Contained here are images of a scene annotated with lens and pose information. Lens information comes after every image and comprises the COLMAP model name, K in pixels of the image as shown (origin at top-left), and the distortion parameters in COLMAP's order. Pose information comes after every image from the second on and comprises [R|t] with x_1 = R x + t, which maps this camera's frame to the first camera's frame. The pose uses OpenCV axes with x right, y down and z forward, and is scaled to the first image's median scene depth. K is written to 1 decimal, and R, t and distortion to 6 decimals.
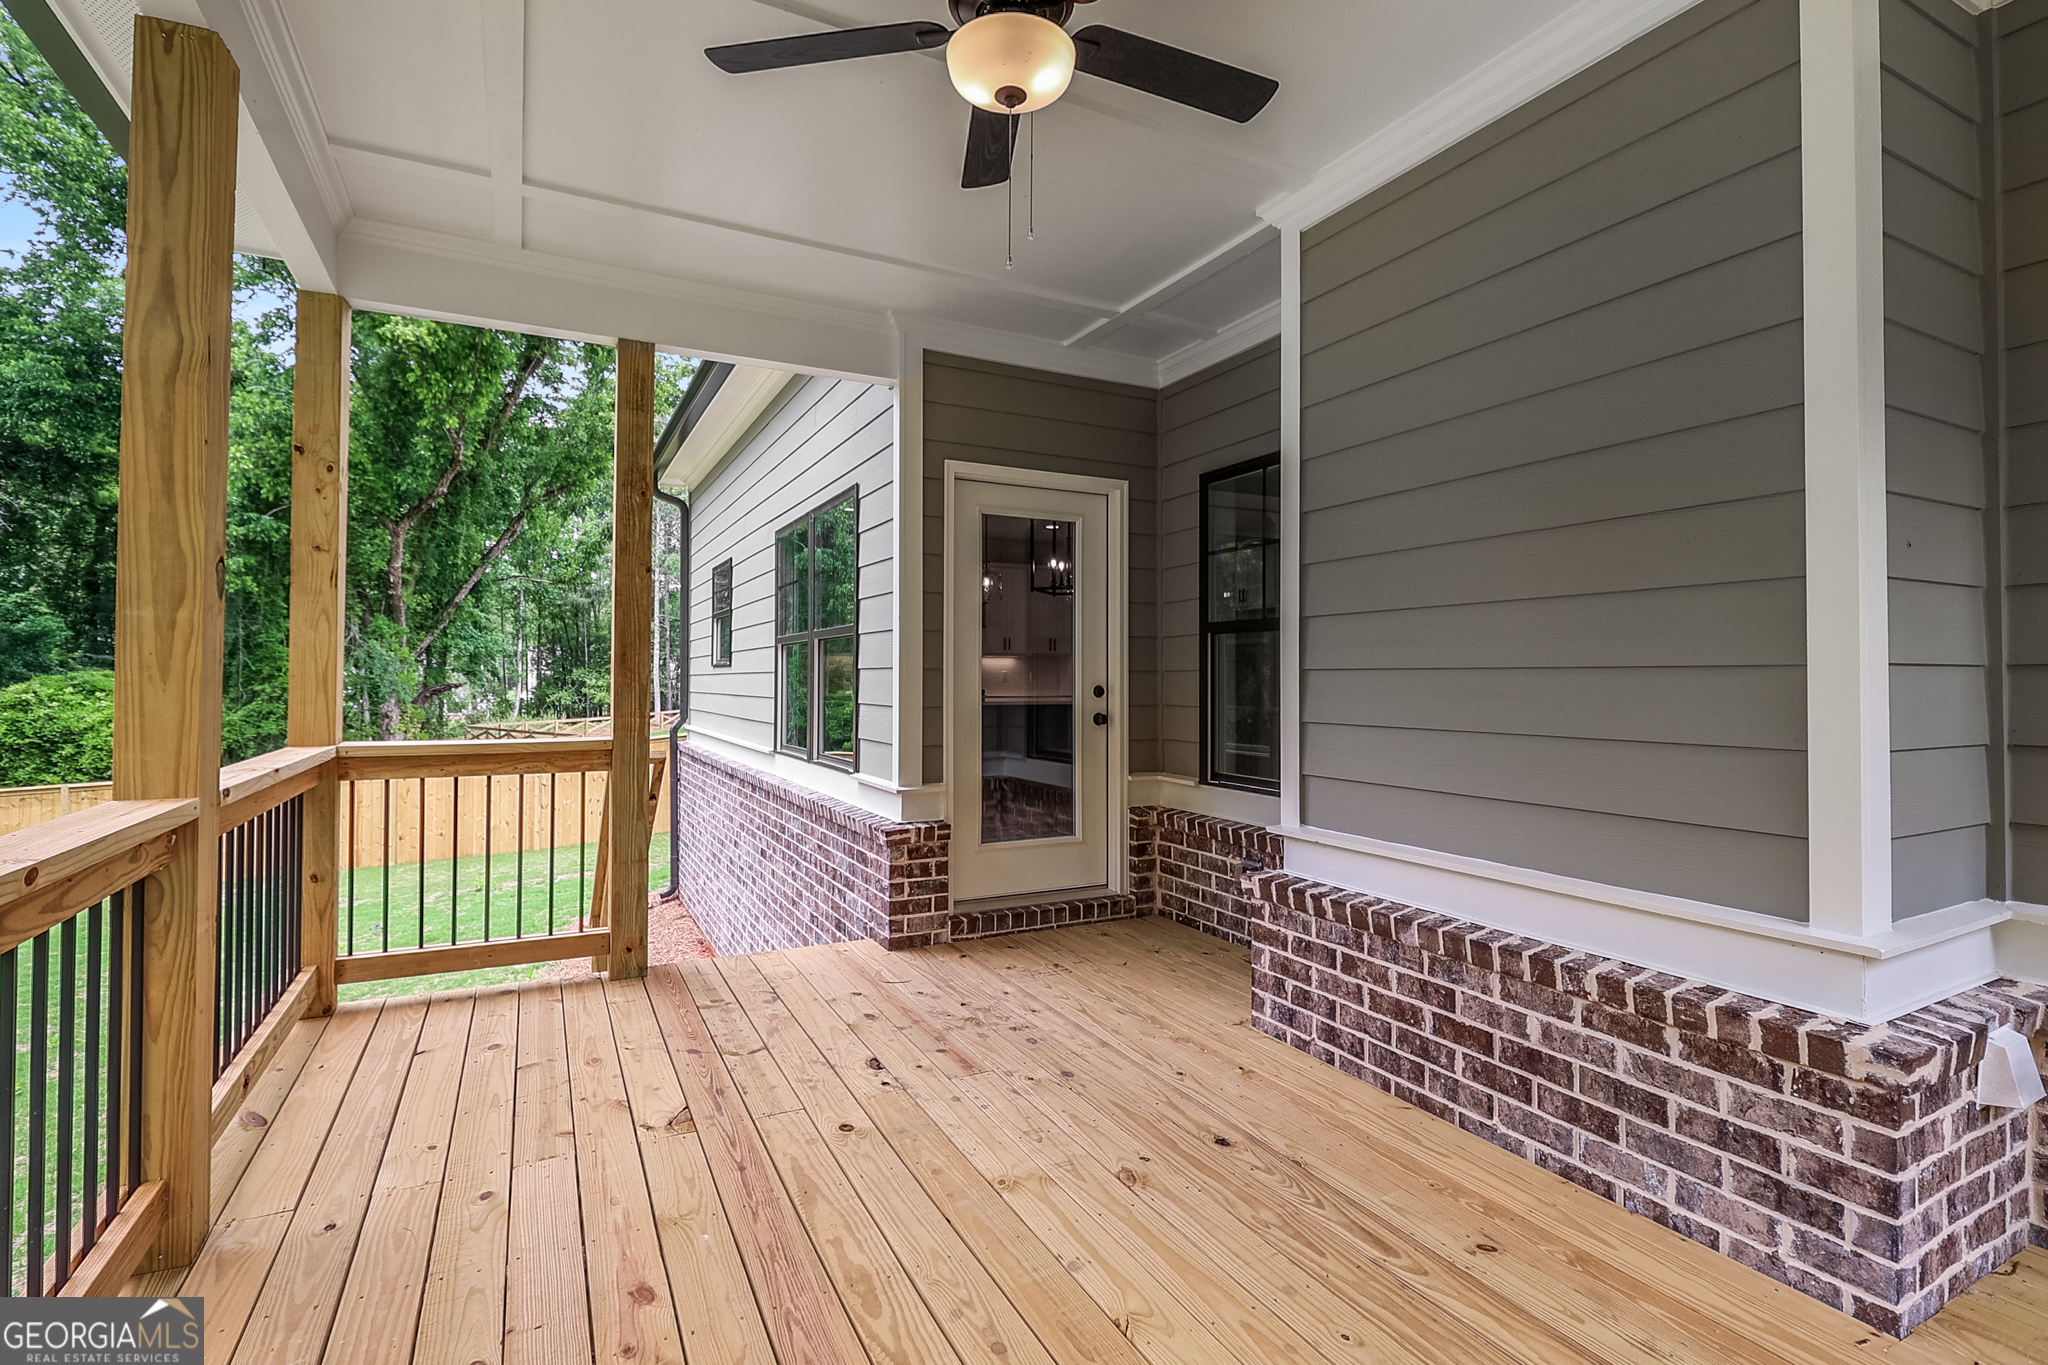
lens RADIAL K [[950.2, 0, 1022.8], [0, 950.2, 672.7], [0, 0, 1]] dist [-0.001121, -0.000890]
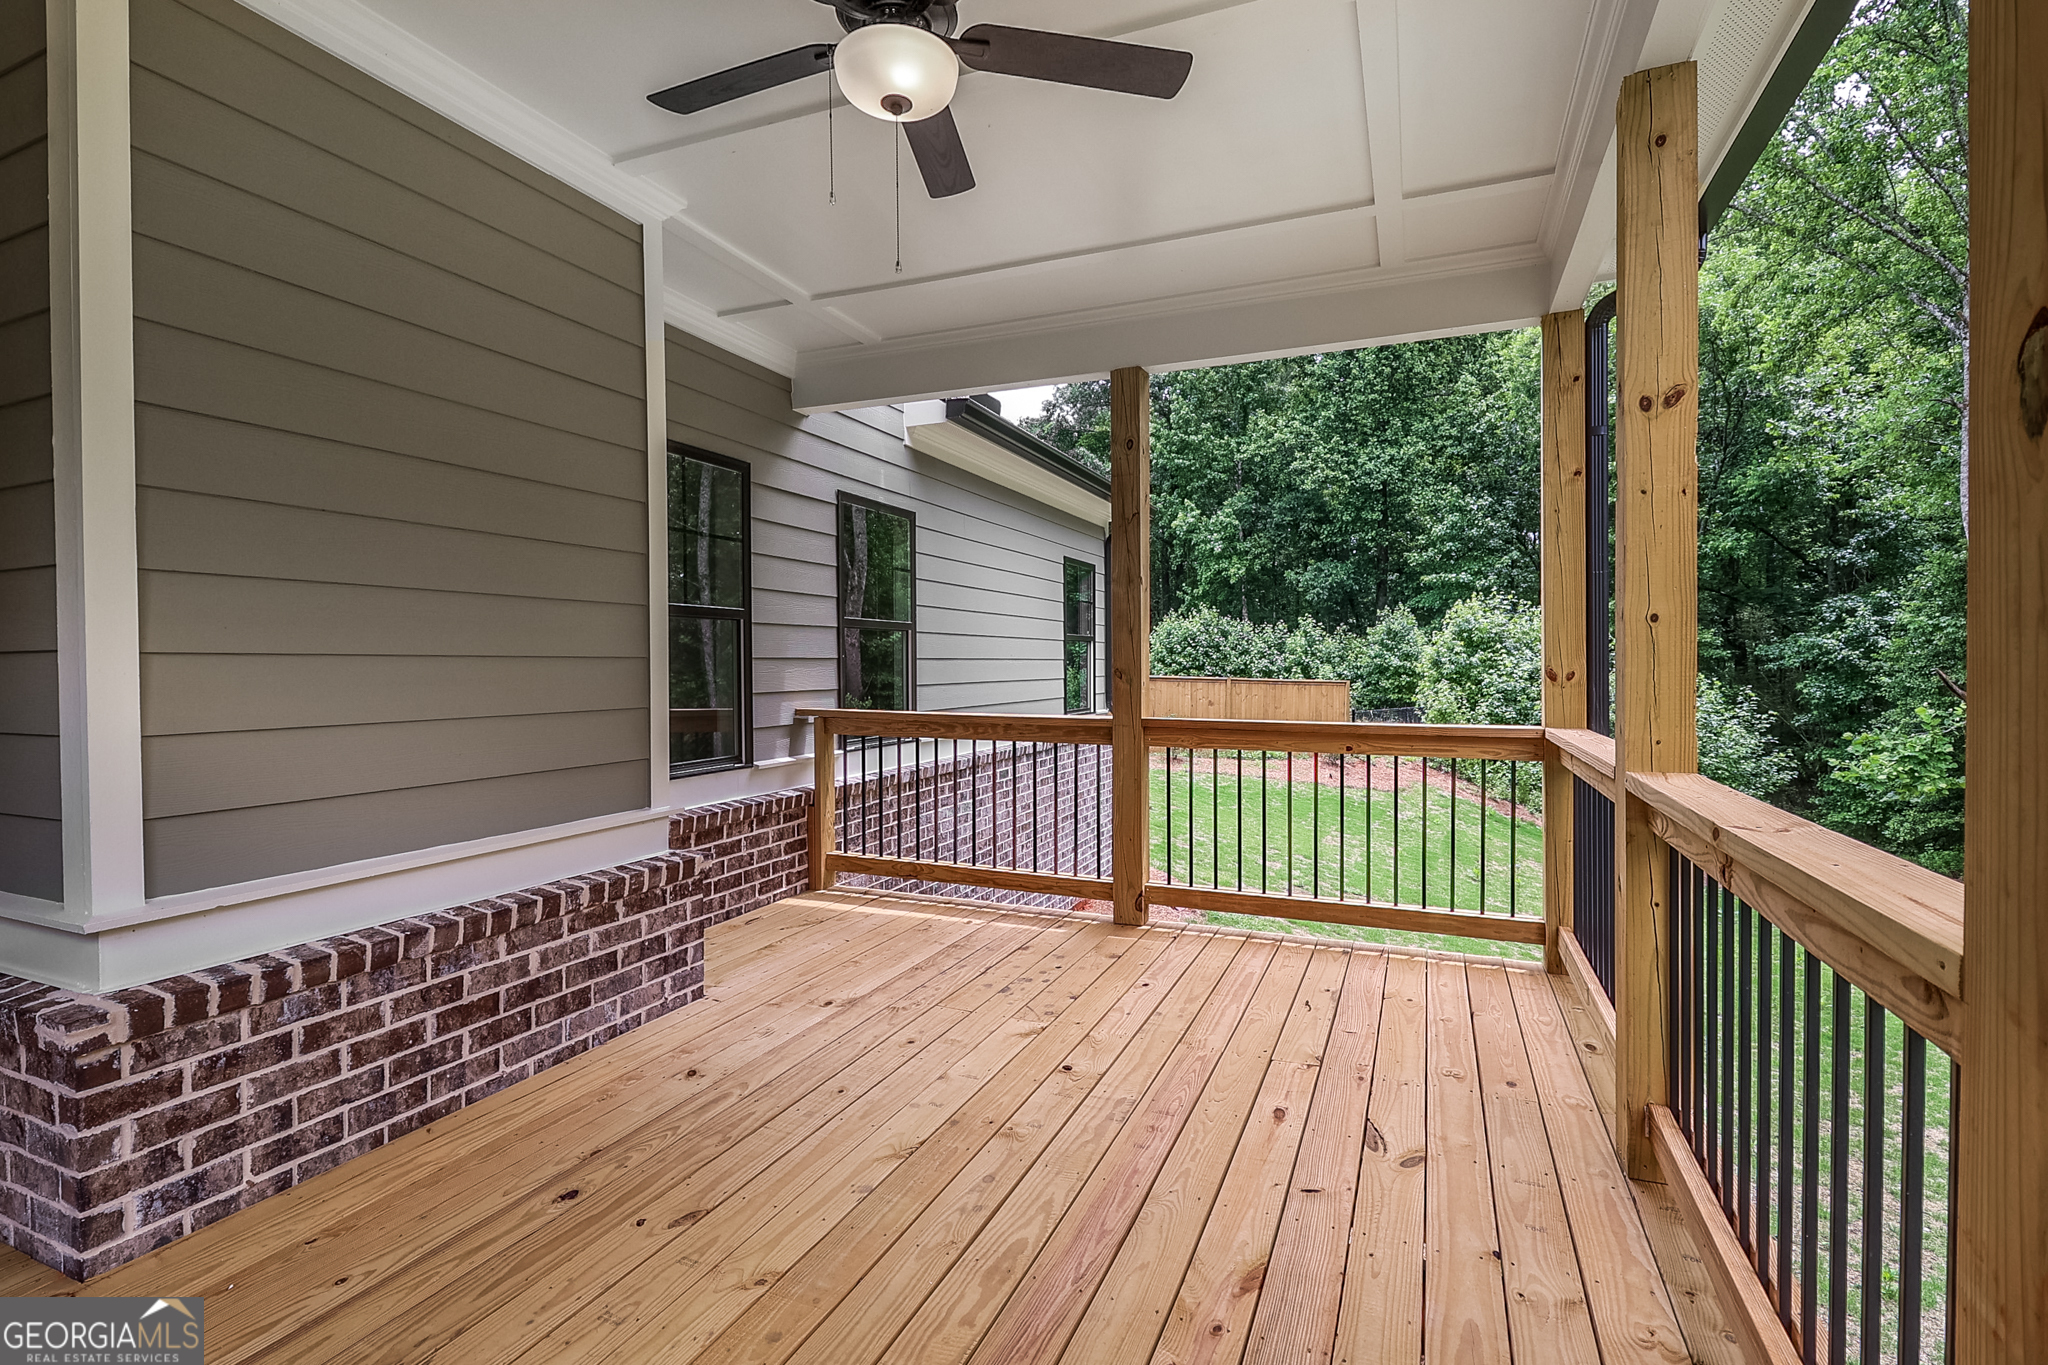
lens RADIAL K [[950.2, 0, 1019.0], [0, 950.2, 681.6], [0, 0, 1]] dist [-0.001121, -0.000890]
pose [[-0.636929, -0.015611, 0.770765, -0.640563], [-0.004343, 0.999852, 0.016663, 0.003236], [-0.770911, 0.007266, -0.636902, 1.095505]]
